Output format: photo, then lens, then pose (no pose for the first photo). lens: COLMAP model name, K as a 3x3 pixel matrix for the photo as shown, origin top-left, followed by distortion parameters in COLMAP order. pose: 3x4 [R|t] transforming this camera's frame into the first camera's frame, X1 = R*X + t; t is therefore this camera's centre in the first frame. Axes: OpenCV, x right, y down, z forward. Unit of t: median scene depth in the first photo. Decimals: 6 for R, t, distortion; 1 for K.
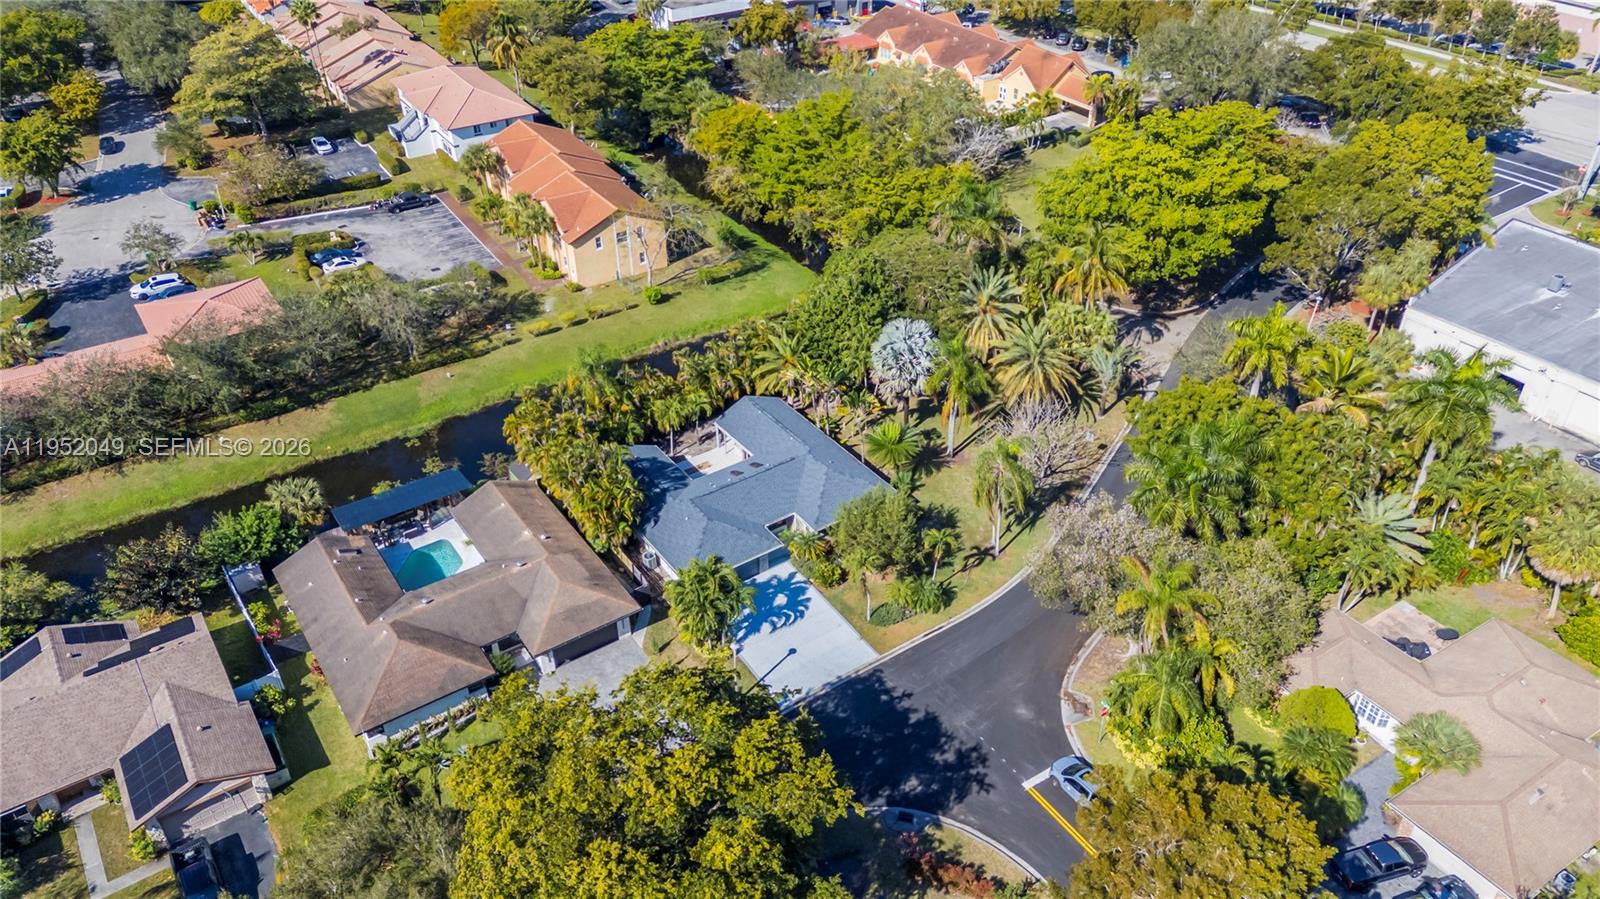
lens RADIAL K [[1206.5, 0, 796.5], [0, 1206.5, 405.5], [0, 0, 1]] dist [0.082593, 0.002145]
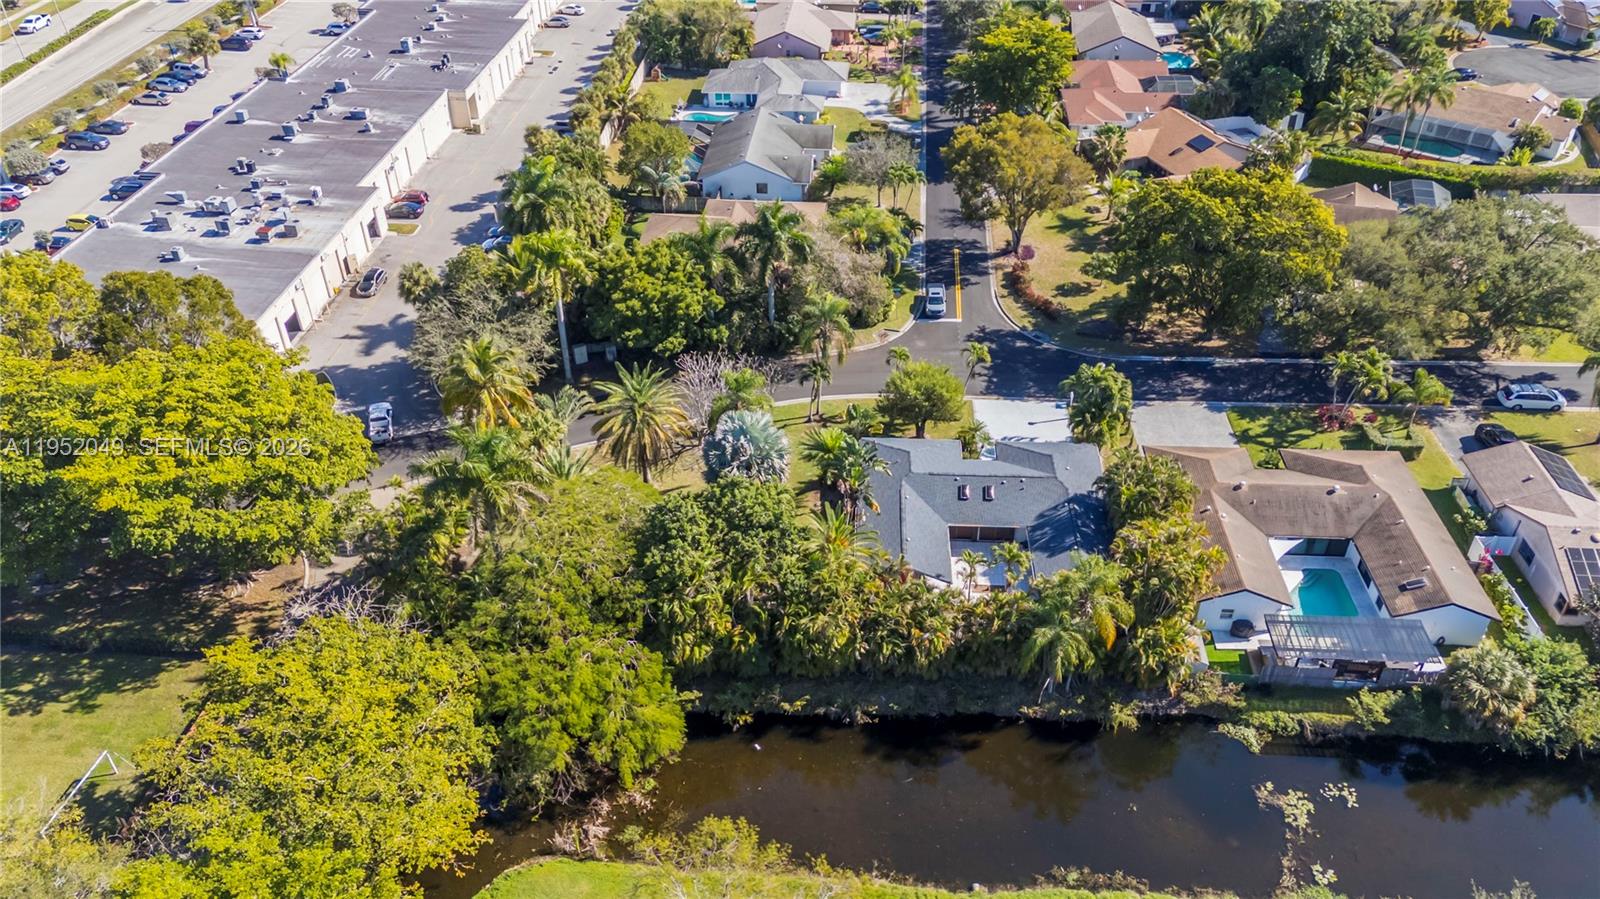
lens RADIAL K [[1220.8, 0, 800.0], [0, 1220.8, 449.5], [0, 0, 1]] dist [0.062931, 0.000498]
pose [[-0.786837, -0.343321, 0.512852, -0.322243], [0.348648, 0.438410, 0.828396, -0.622340], [-0.509246, 0.830618, -0.225259, 0.979399]]
